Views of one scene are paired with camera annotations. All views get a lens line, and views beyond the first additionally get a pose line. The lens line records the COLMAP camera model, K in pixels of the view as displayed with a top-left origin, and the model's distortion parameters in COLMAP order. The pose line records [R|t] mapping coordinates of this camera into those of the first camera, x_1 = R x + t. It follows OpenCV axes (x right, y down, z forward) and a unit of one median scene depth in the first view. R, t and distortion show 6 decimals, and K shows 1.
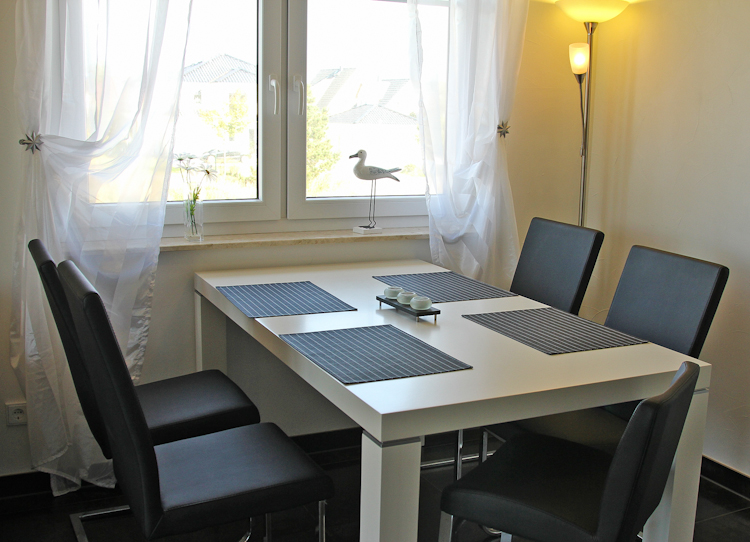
lens RADIAL K [[924.8, 0, 375.0], [0, 924.8, 271.0], [0, 0, 1]] dist [-0.134244, 0.010627]
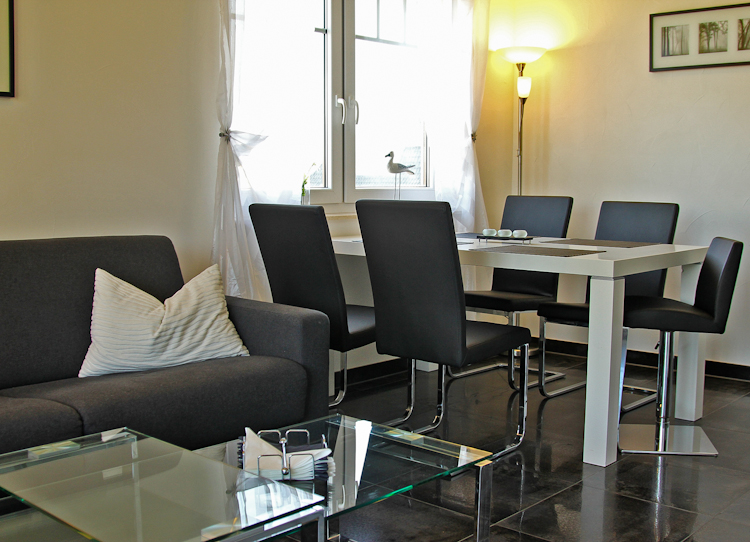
lens RADIAL K [[924.8, 0, 375.0], [0, 924.8, 271.0], [0, 0, 1]] dist [-0.134244, 0.010627]
pose [[0.927201, -0.059161, 0.369862, -0.555777], [0.085110, 0.994895, -0.054224, 0.118389], [-0.364766, 0.081756, 0.927503, -0.249110]]
